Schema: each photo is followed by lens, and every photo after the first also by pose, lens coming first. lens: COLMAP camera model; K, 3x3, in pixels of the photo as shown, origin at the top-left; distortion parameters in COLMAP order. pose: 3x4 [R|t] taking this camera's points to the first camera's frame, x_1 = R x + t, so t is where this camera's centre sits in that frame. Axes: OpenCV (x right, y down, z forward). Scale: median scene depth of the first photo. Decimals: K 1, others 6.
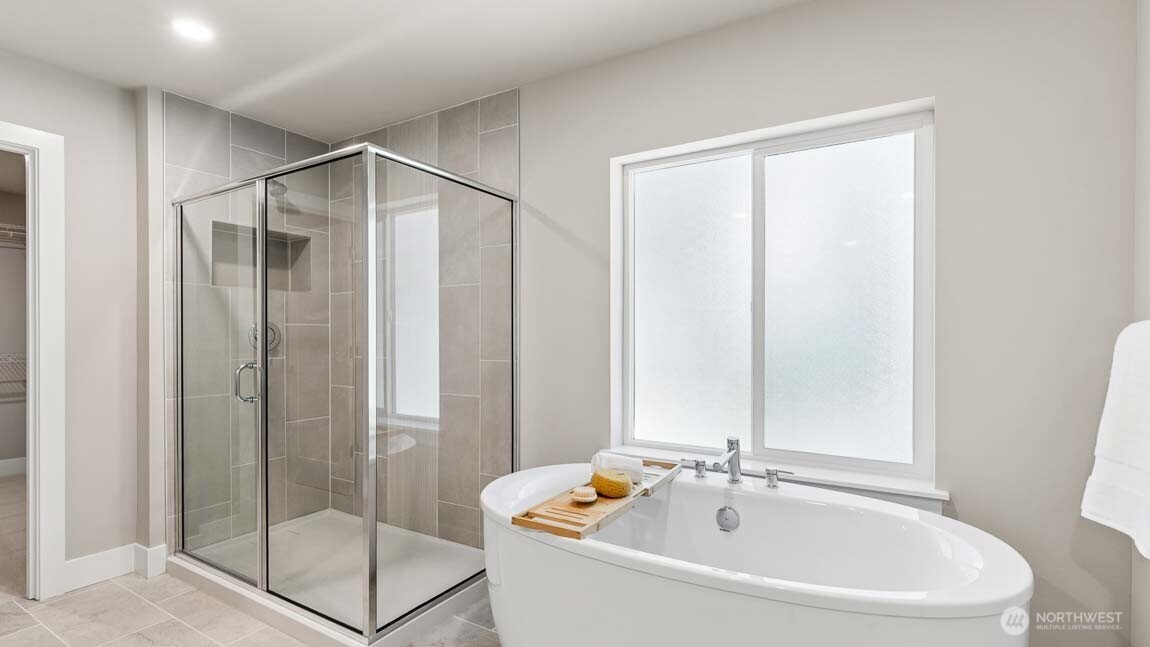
lens RADIAL K [[532.7, 0, 569.0], [0, 532.7, 330.1], [0, 0, 1]] dist [0.001108, 0.001450]
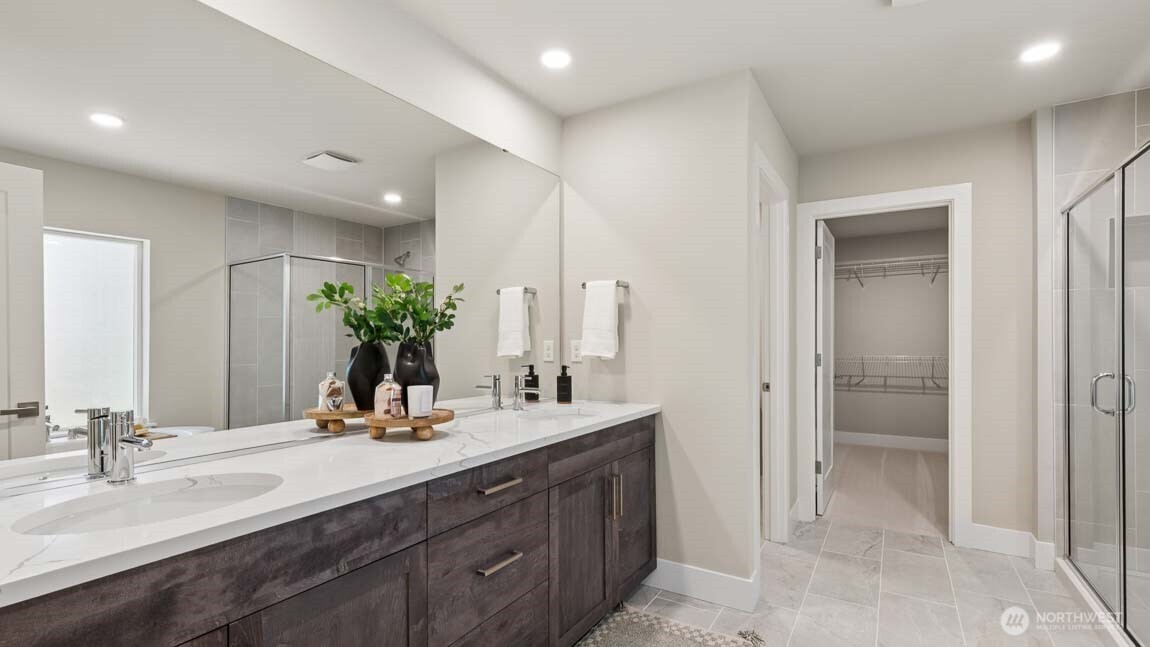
lens RADIAL K [[532.7, 0, 572.0], [0, 532.7, 333.6], [0, 0, 1]] dist [0.001108, 0.001450]
pose [[0.001825, -0.002108, -0.999996, 0.278249], [-0.005472, 0.999983, -0.002118, 0.001808], [0.999983, 0.005476, 0.001814, 0.064723]]
